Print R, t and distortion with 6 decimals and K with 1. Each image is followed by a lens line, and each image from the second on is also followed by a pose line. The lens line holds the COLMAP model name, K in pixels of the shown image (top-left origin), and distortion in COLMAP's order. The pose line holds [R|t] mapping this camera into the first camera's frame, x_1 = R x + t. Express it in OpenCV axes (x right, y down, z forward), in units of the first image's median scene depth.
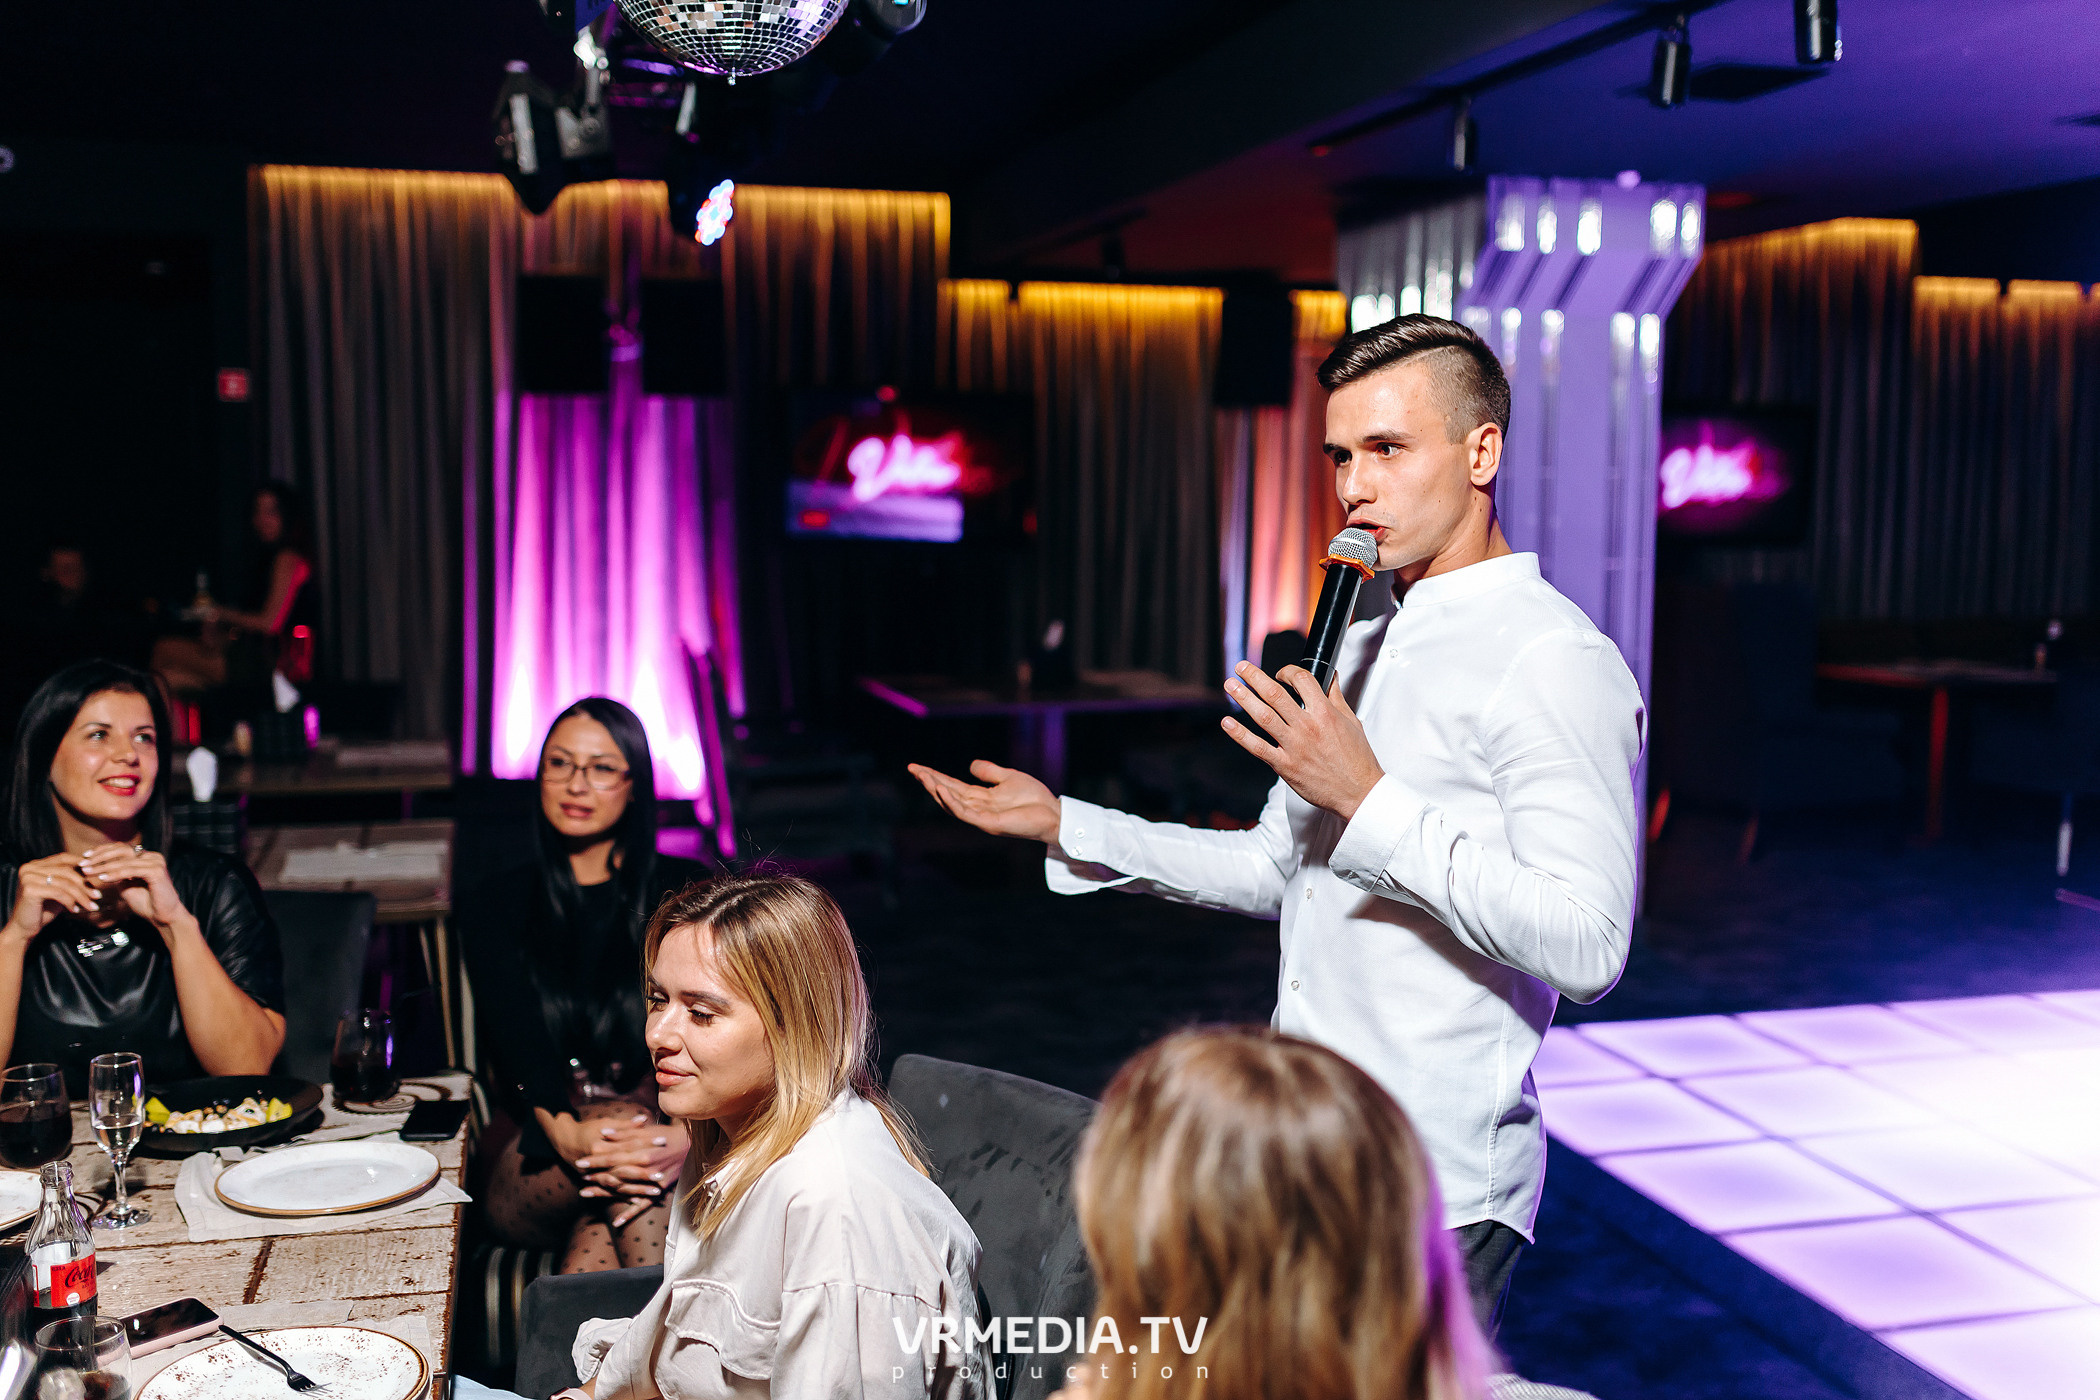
lens RADIAL K [[2071.0, 0, 1051.0], [0, 2071.0, 747.6], [0, 0, 1]] dist [-0.006568, 0.005916]
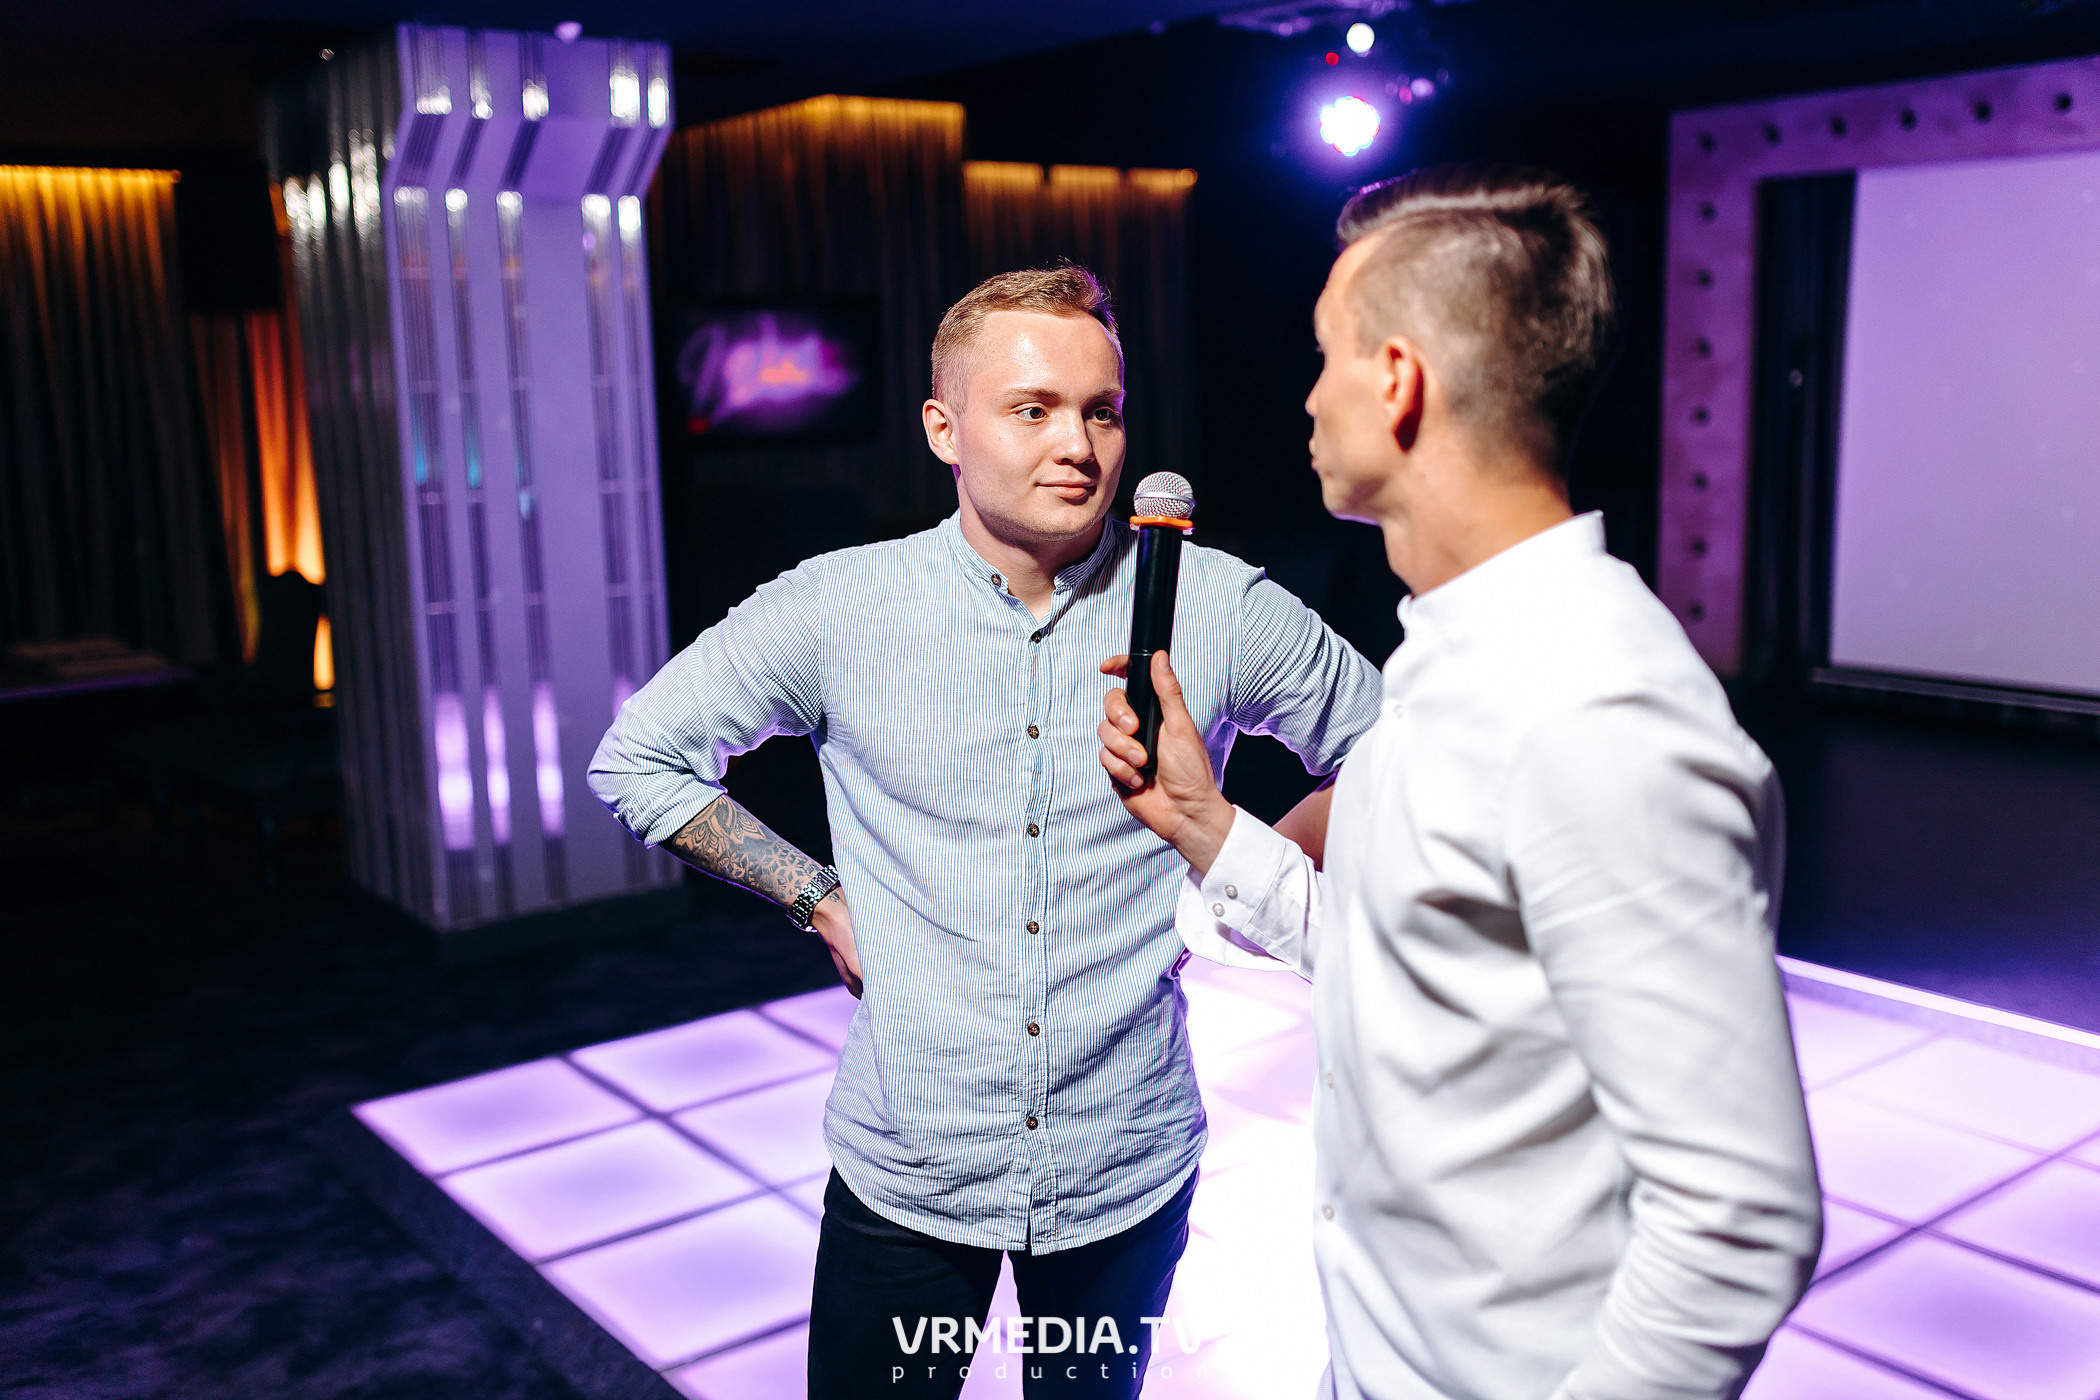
lens RADIAL K [[2071.0, 0, 1051.0], [0, 2071.0, 747.6], [0, 0, 1]] dist [-0.006568, 0.005916]
pose [[0.919413, -0.100105, 0.380339, 0.099409], [0.080890, 0.994521, 0.066217, -0.022067], [-0.384884, -0.030115, 0.922473, 0.124748]]
